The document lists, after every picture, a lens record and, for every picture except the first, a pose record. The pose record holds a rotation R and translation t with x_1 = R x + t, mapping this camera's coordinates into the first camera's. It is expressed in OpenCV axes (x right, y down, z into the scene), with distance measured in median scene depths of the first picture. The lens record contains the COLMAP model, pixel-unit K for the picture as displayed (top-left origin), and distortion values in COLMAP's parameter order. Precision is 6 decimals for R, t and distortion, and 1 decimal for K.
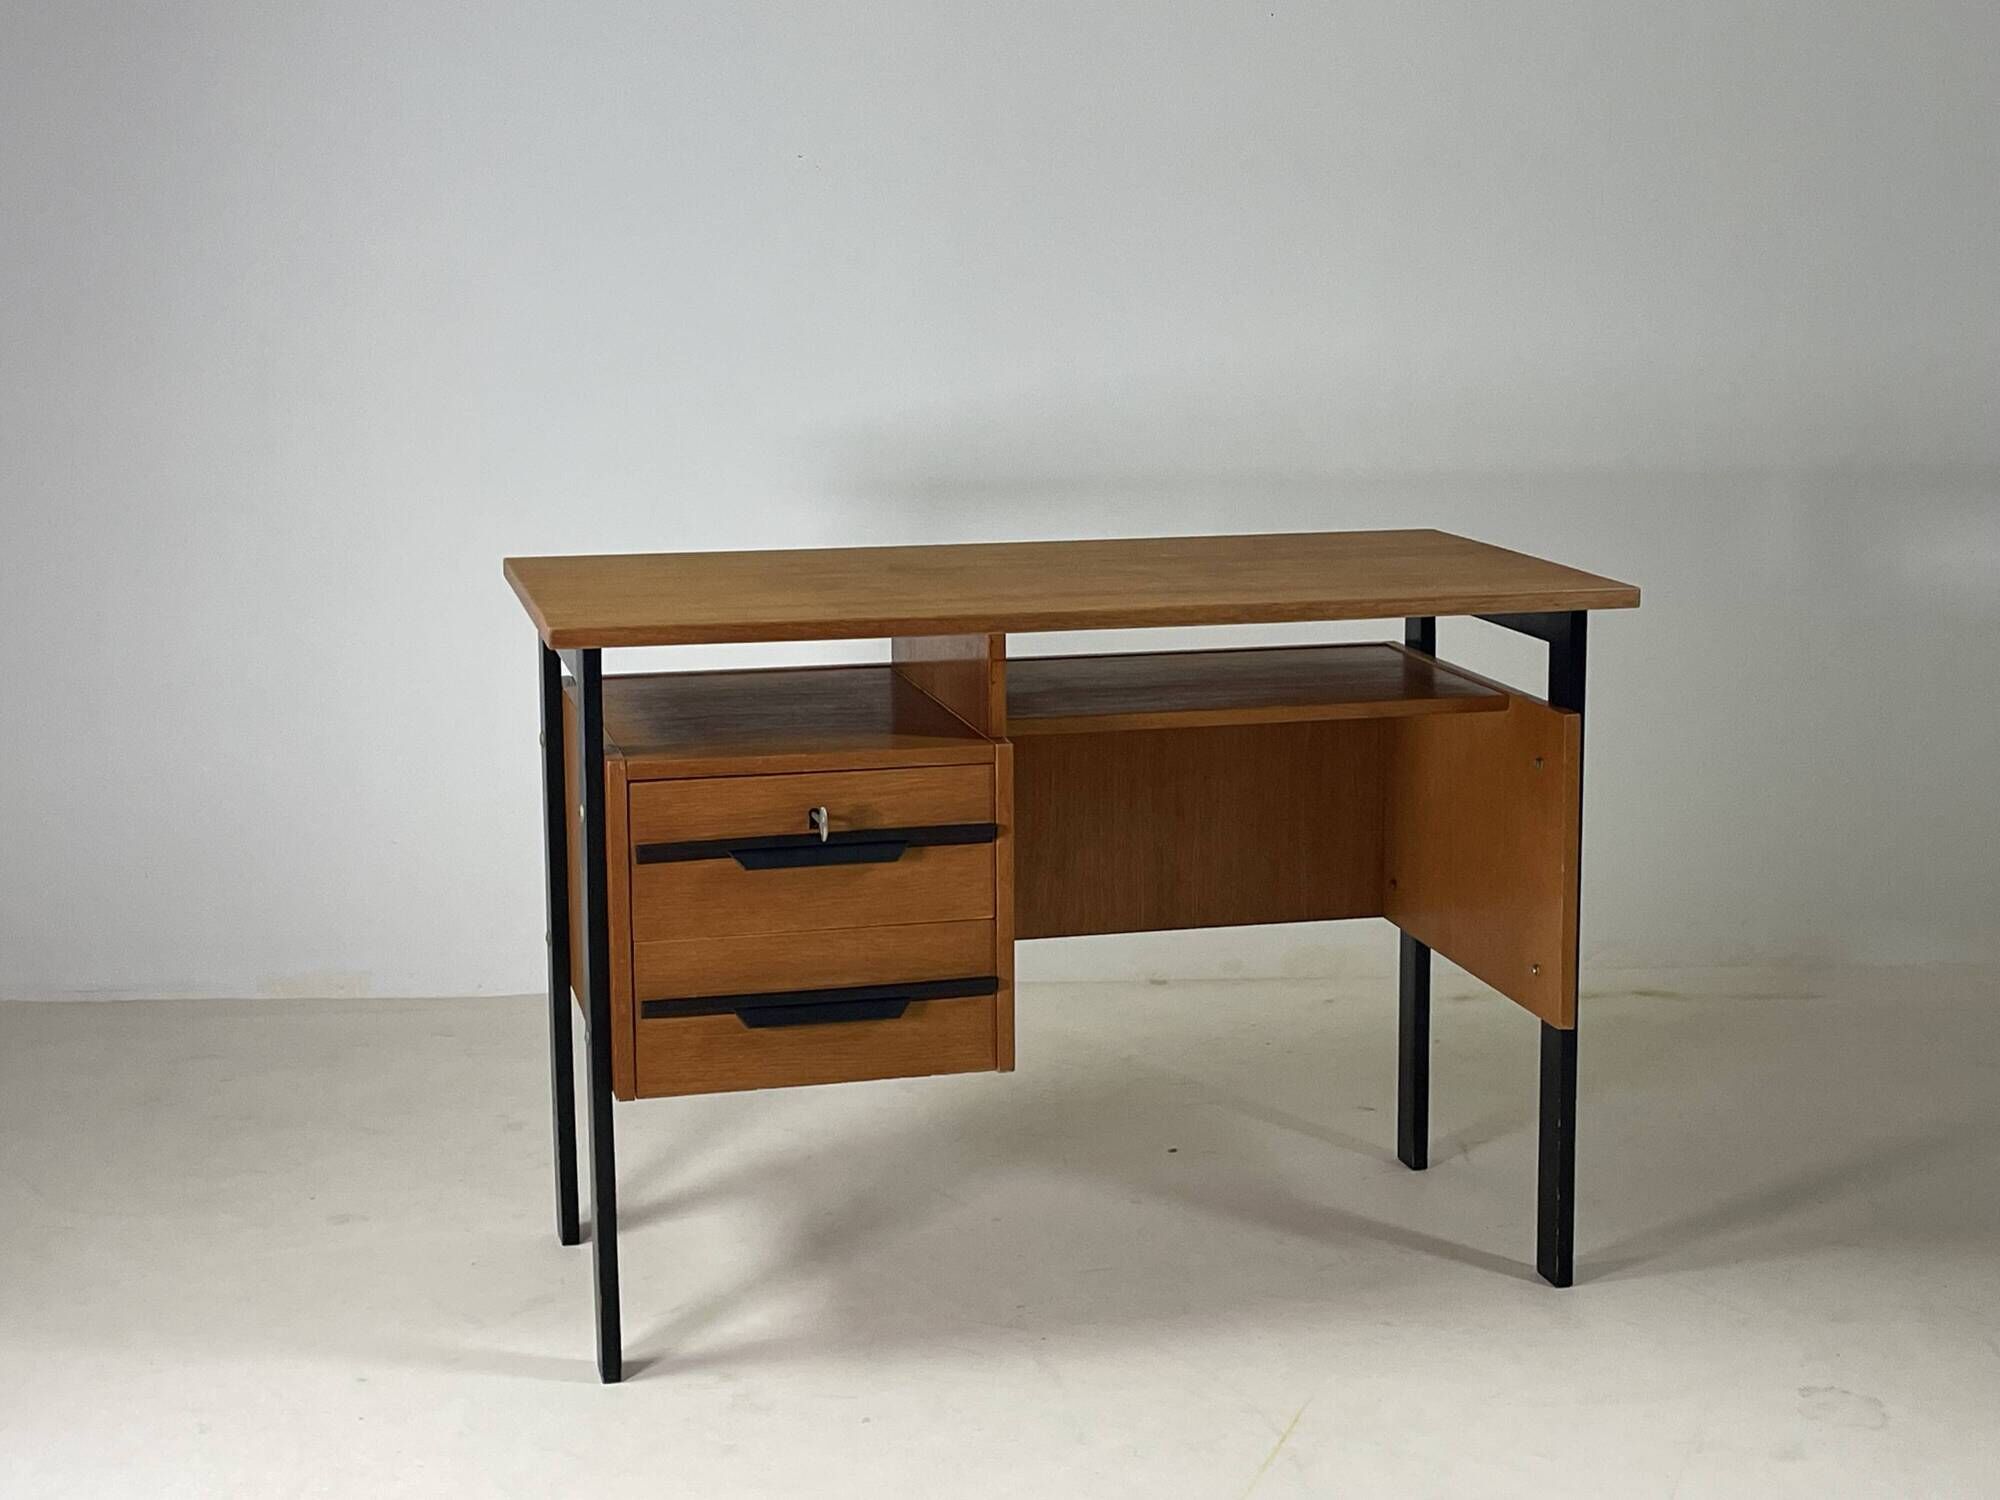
lens RADIAL K [[2906.9, 0, 988.8], [0, 2906.9, 734.5], [0, 0, 1]] dist [0.076377, 0.000000]
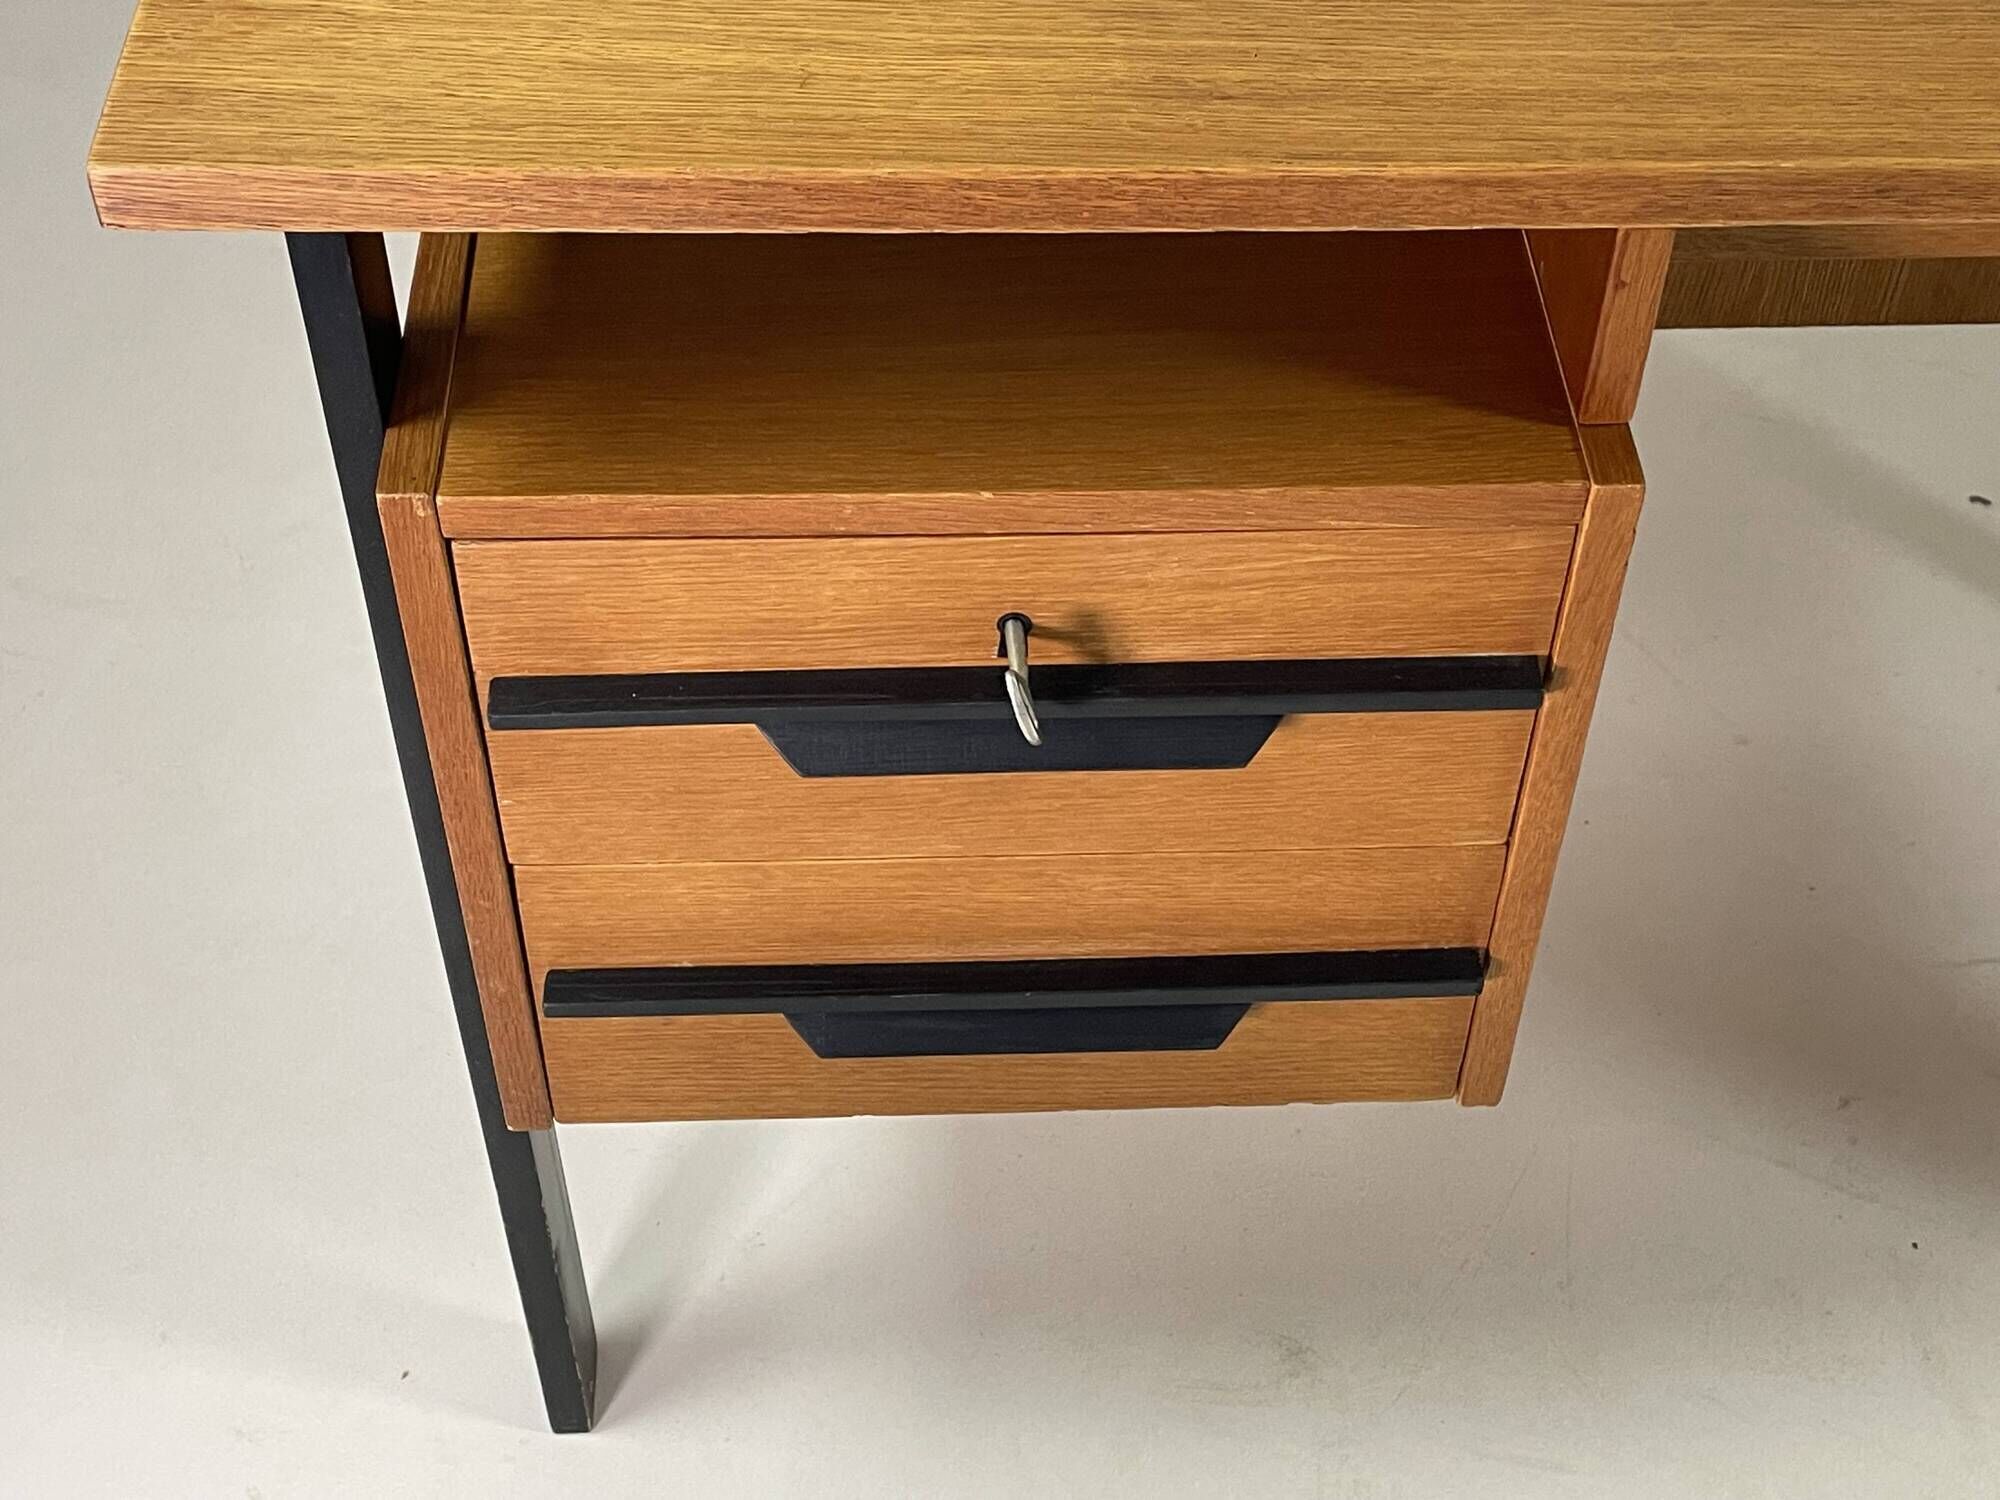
lens RADIAL K [[2747.4, 0, 1051.7], [0, 2747.4, 798.5], [0, 0, 1]] dist [0.067494, 0.000000]
pose [[0.979945, 0.162570, -0.115237, -0.014427], [-0.060908, 0.794981, 0.603569, -0.144848], [0.189733, -0.584445, 0.788939, 0.700993]]
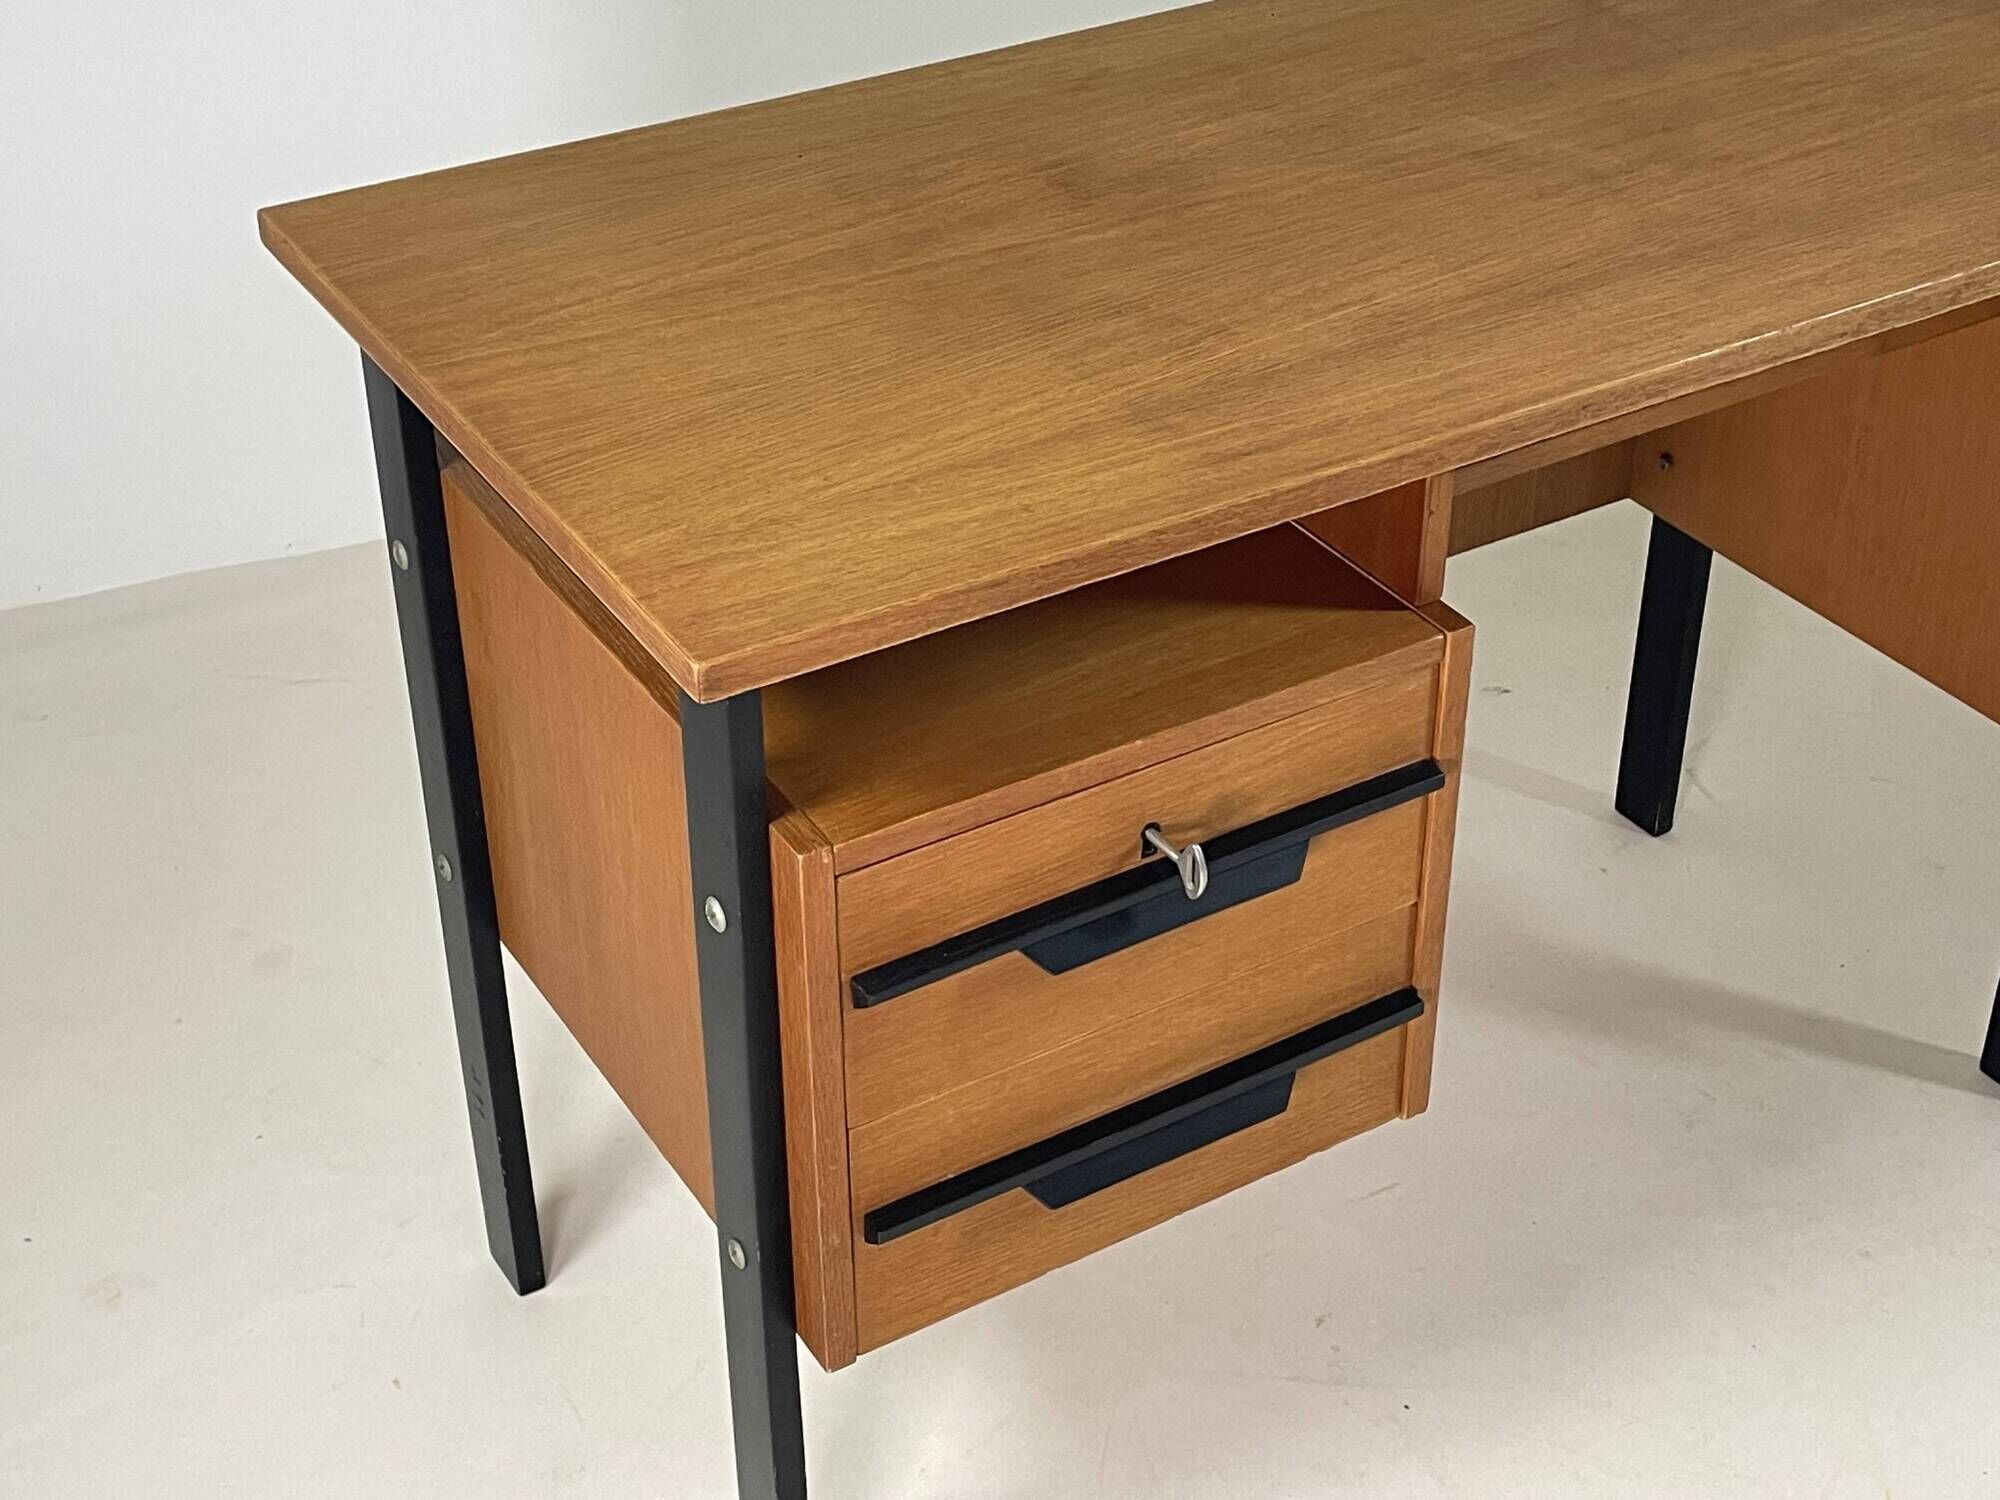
lens RADIAL K [[2906.9, 0, 1010.6], [0, 2906.9, 741.9], [0, 0, 1]] dist [0.076377, 0.000000]
pose [[0.954705, -0.167542, 0.245902, -0.199686], [0.057281, 0.914438, 0.400652, -0.188452], [-0.291988, -0.368419, 0.882616, 0.528985]]
